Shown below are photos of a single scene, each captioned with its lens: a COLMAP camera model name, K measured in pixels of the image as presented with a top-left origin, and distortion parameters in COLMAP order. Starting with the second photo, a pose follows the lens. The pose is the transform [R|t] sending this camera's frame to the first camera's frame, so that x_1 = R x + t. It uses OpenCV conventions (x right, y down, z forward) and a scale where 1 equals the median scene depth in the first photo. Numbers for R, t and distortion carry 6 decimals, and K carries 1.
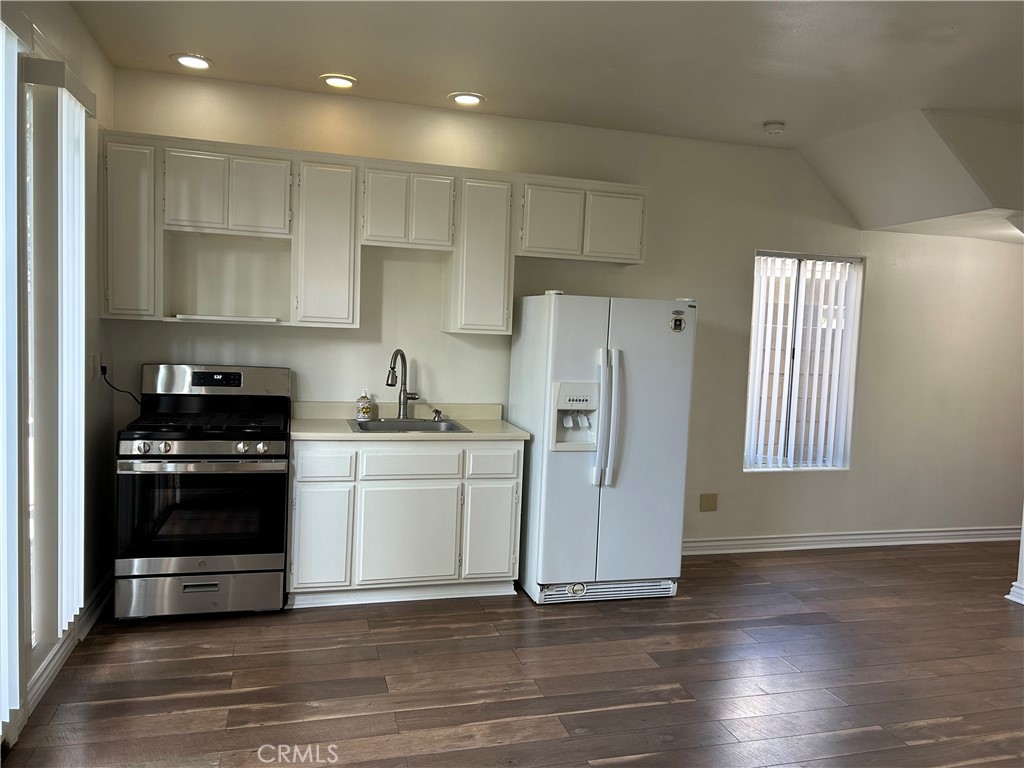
lens RADIAL K [[772.2, 0, 508.8], [0, 772.2, 382.9], [0, 0, 1]] dist [0.043934, -0.045553]
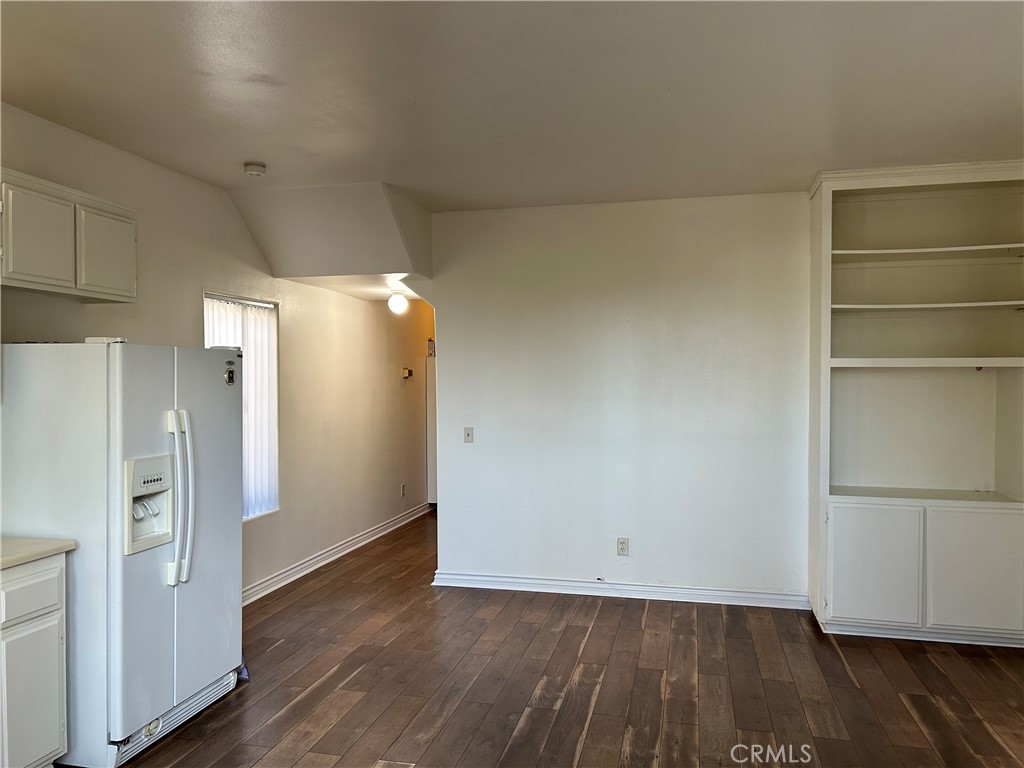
lens RADIAL K [[772.2, 0, 518.3], [0, 772.2, 385.5], [0, 0, 1]] dist [0.043934, -0.045553]
pose [[0.473992, -0.051289, 0.879034, -0.379976], [0.084486, 0.996345, 0.012577, -0.046750], [-0.876466, 0.068305, 0.476593, 0.282298]]
